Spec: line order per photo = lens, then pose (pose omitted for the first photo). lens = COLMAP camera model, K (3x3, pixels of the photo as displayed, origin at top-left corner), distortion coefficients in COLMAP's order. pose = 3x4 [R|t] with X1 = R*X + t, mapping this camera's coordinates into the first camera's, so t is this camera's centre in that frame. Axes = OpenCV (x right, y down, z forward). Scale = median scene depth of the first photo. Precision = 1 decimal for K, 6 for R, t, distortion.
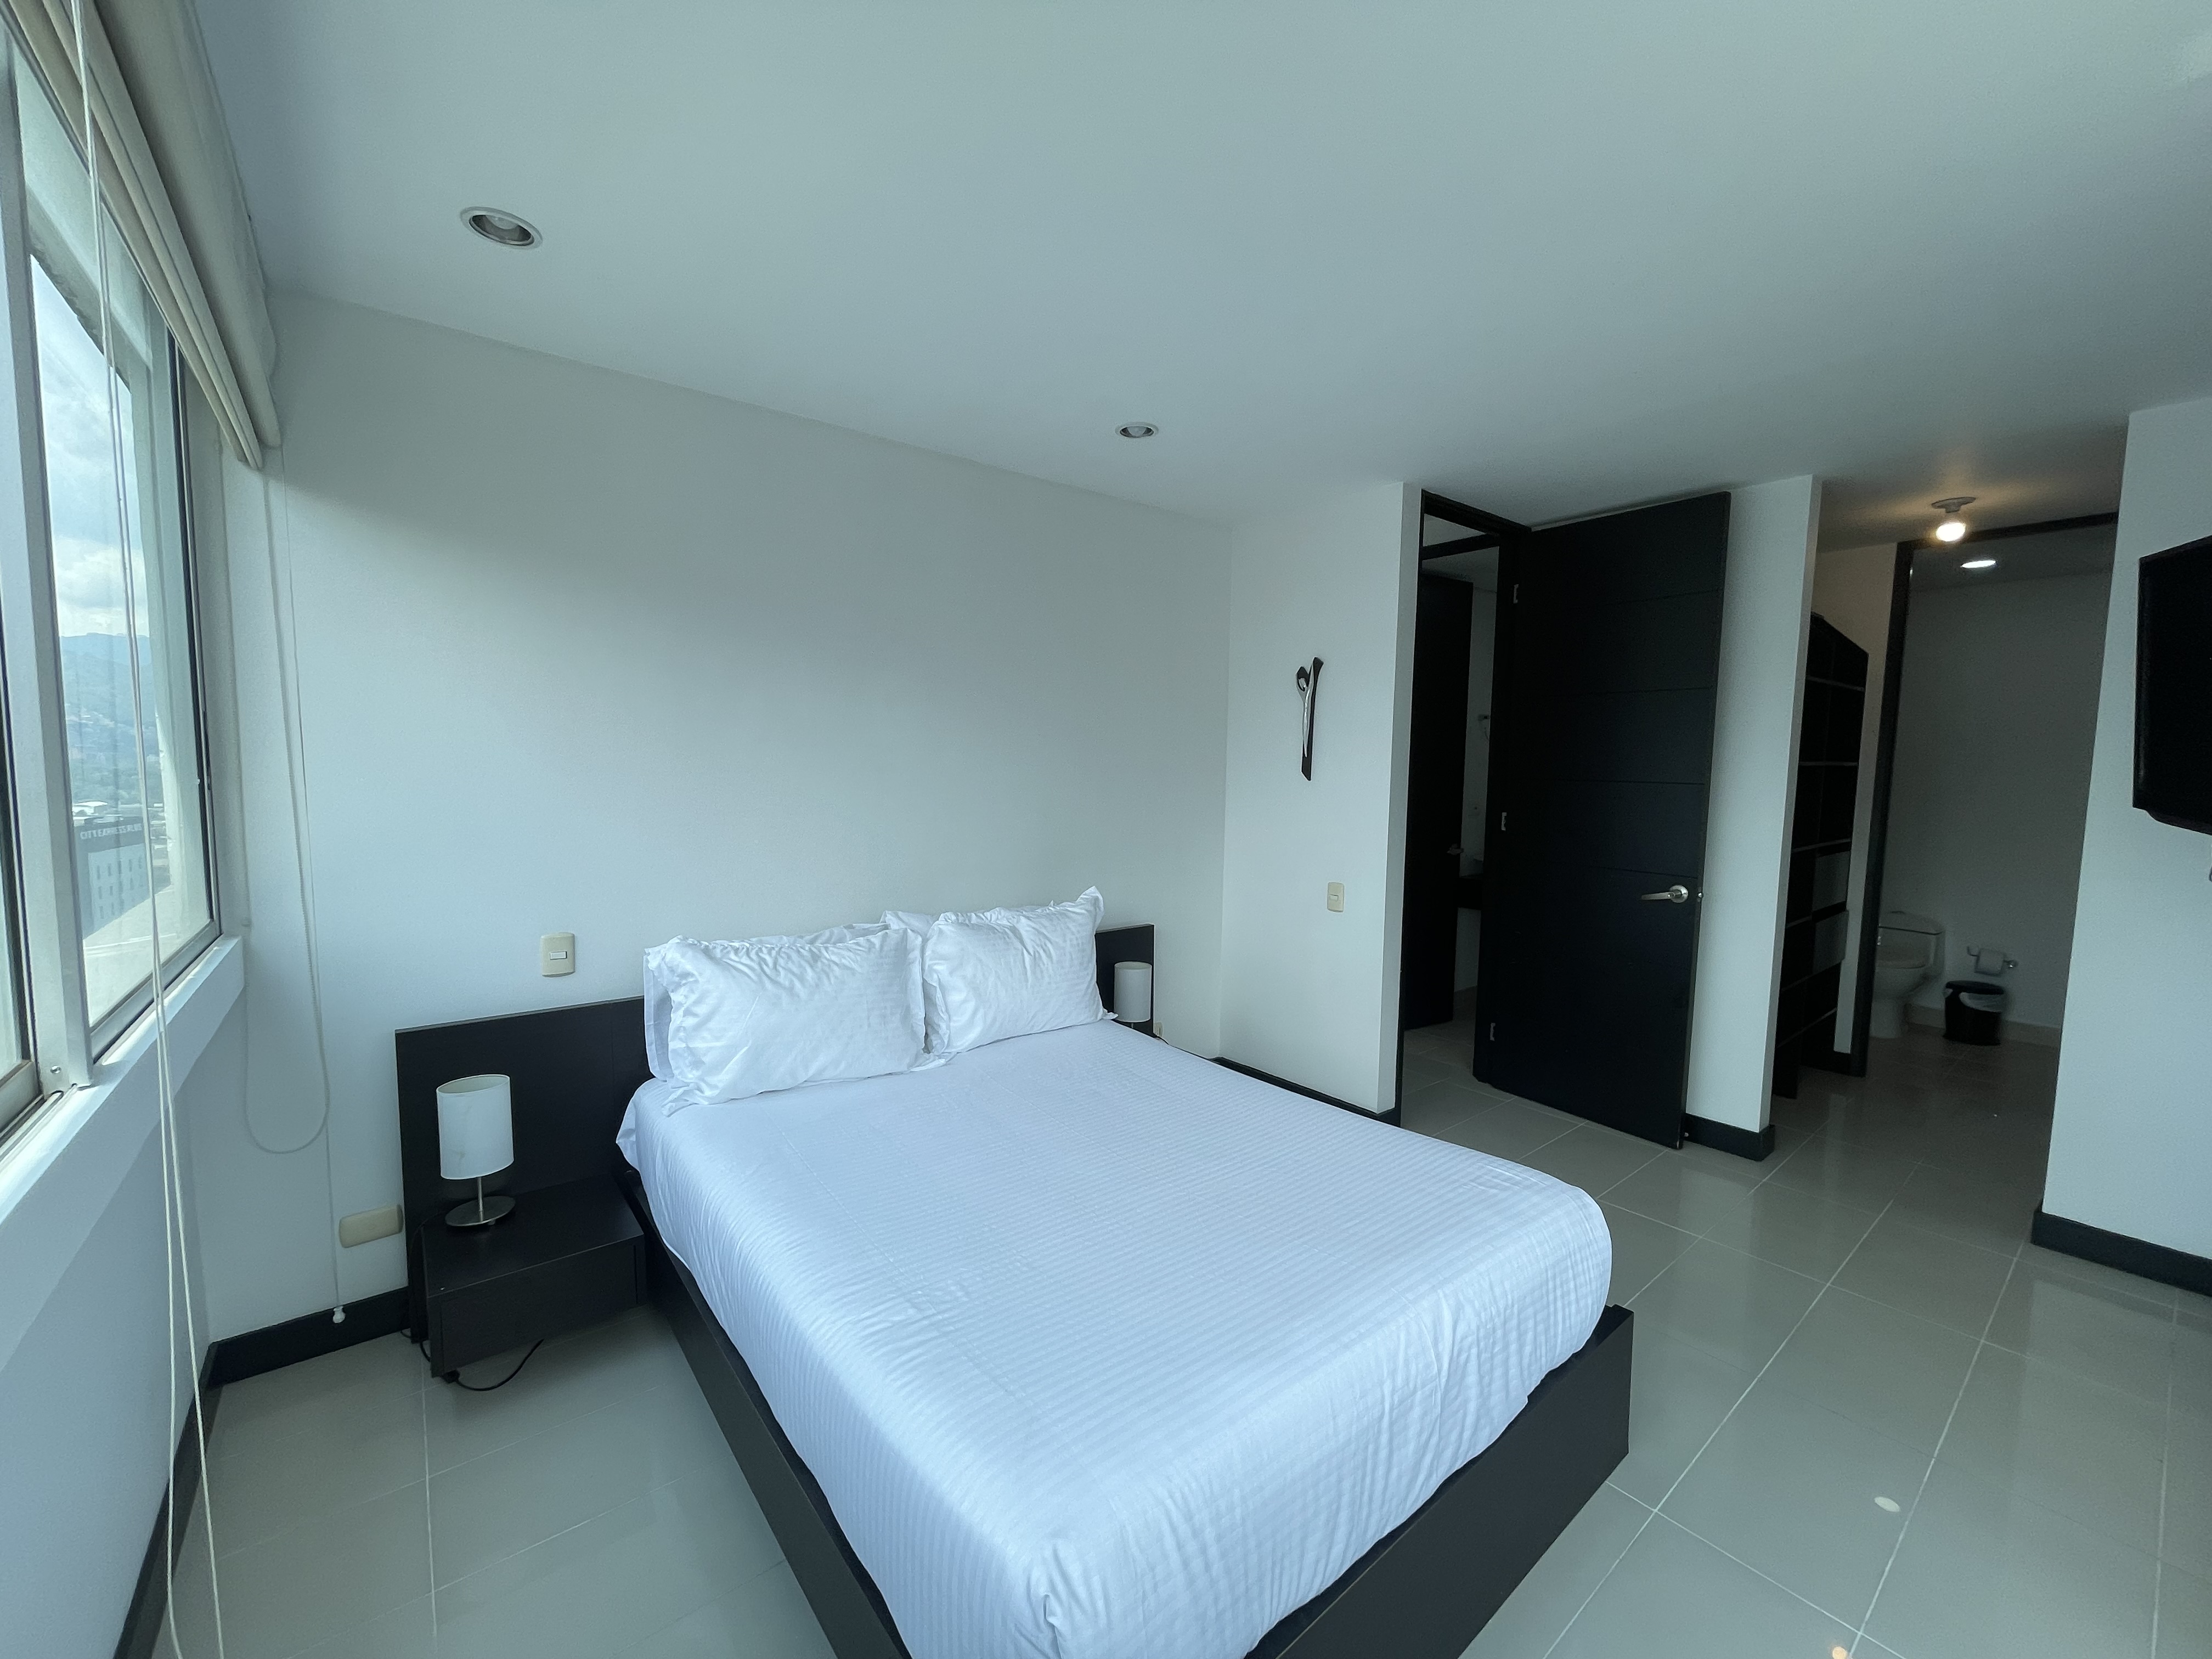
lens RADIAL K [[889.1, 0, 1087.2], [0, 889.1, 830.2], [0, 0, 1]] dist [-0.001464, 0.000163]
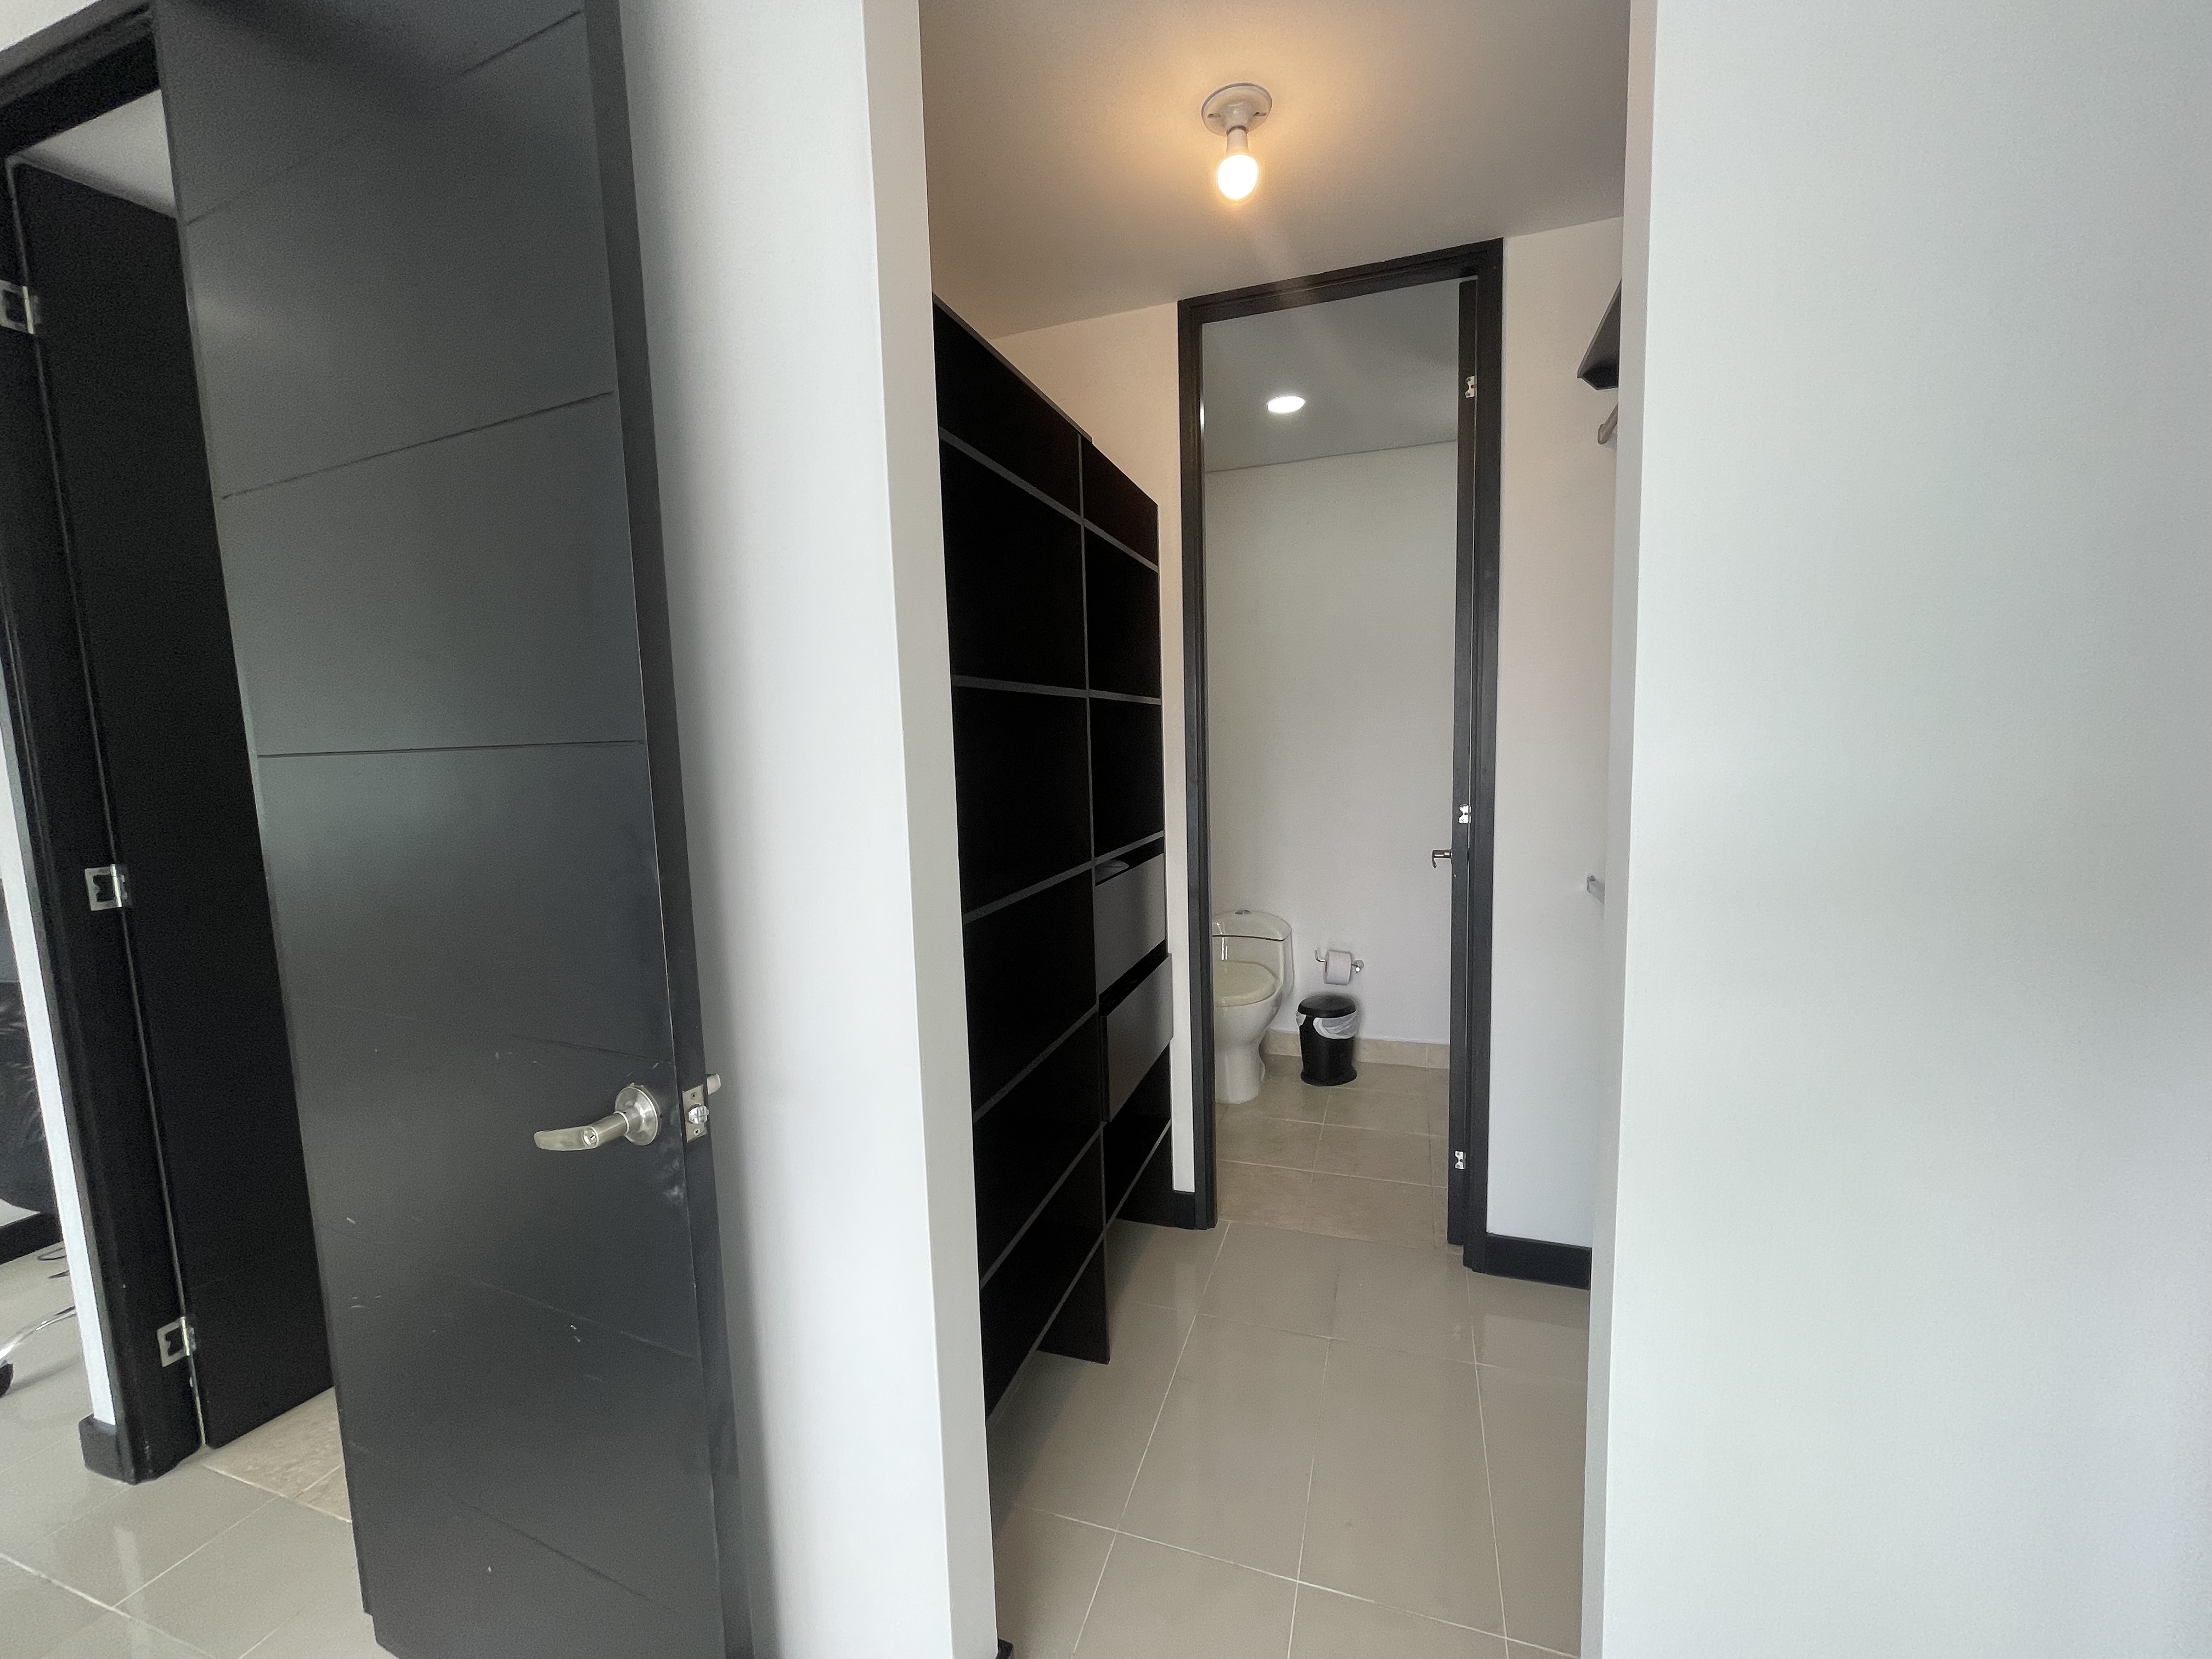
lens RADIAL K [[889.1, 0, 1111.3], [0, 889.1, 841.6], [0, 0, 1]] dist [-0.001464, 0.000163]
pose [[0.834100, -0.102697, 0.541969, 0.464434], [0.088093, 0.994706, 0.052910, -0.016008], [-0.544534, 0.003611, 0.838731, 0.478235]]
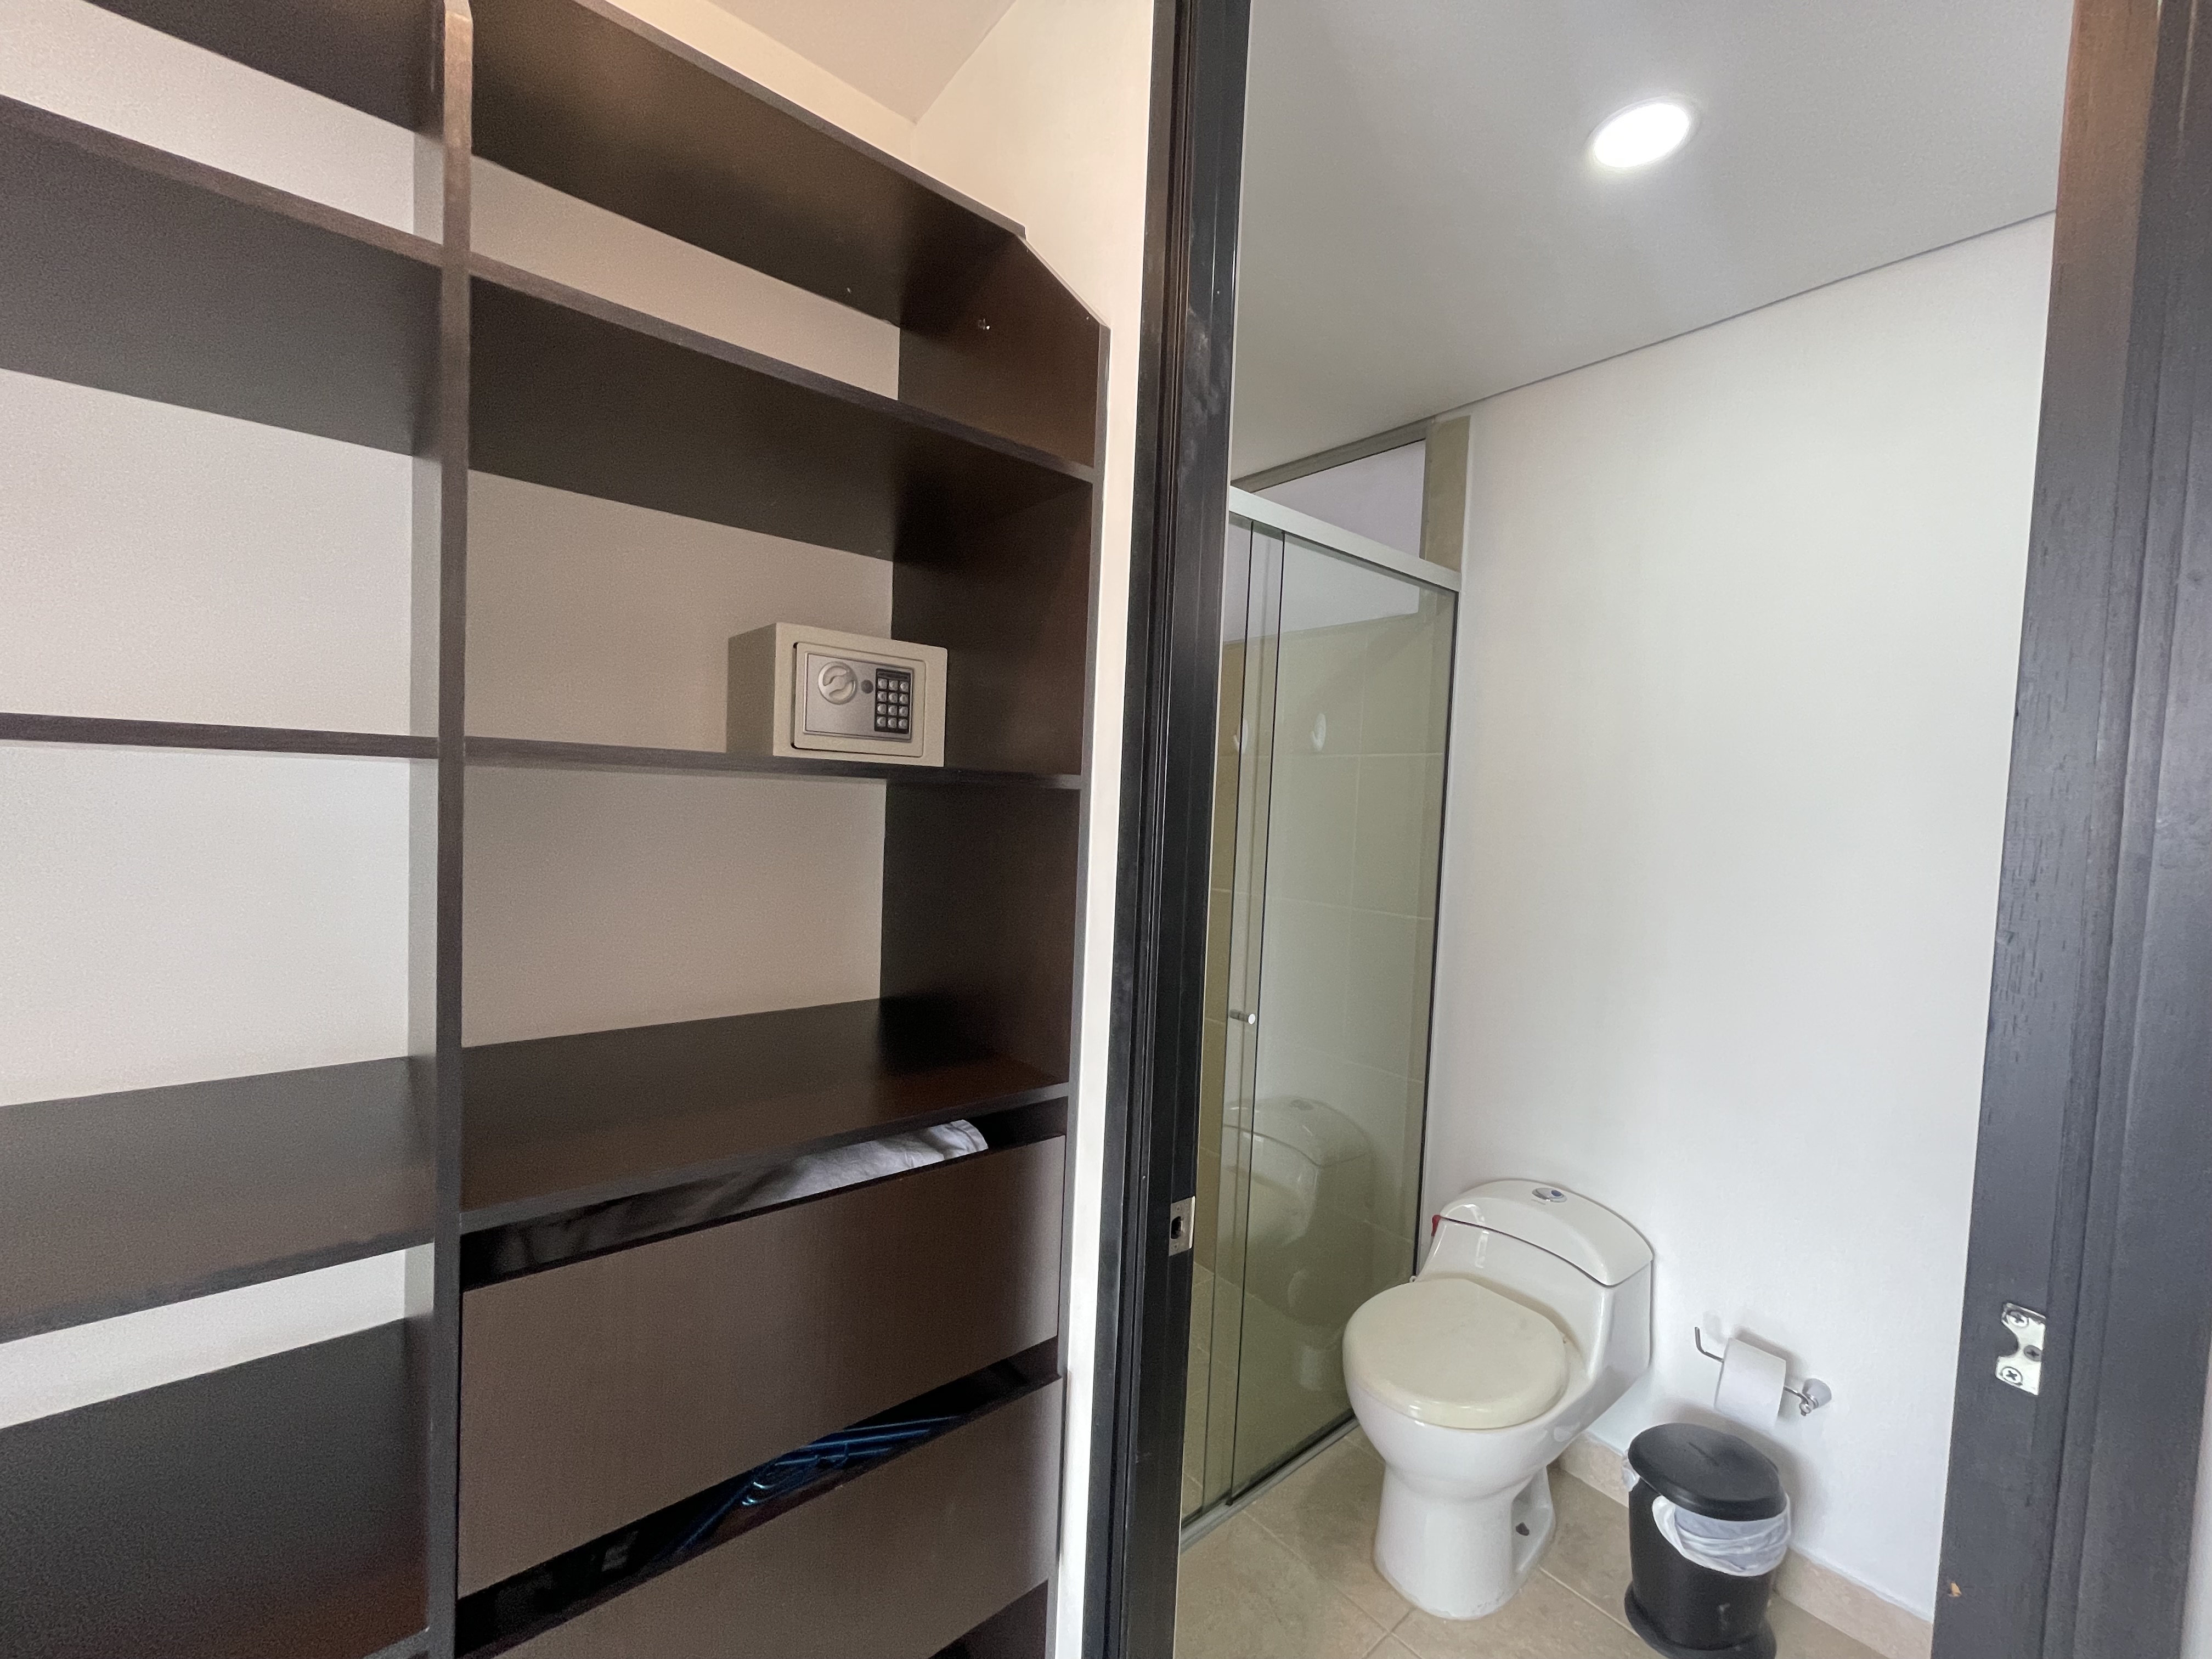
lens RADIAL K [[889.1, 0, 1109.9], [0, 889.1, 841.4], [0, 0, 1]] dist [-0.001464, 0.000163]
pose [[0.999089, 0.026904, 0.033114, 0.767233], [-0.025588, 0.998889, -0.039561, -0.042808], [-0.034141, 0.038678, 0.998668, 0.671038]]
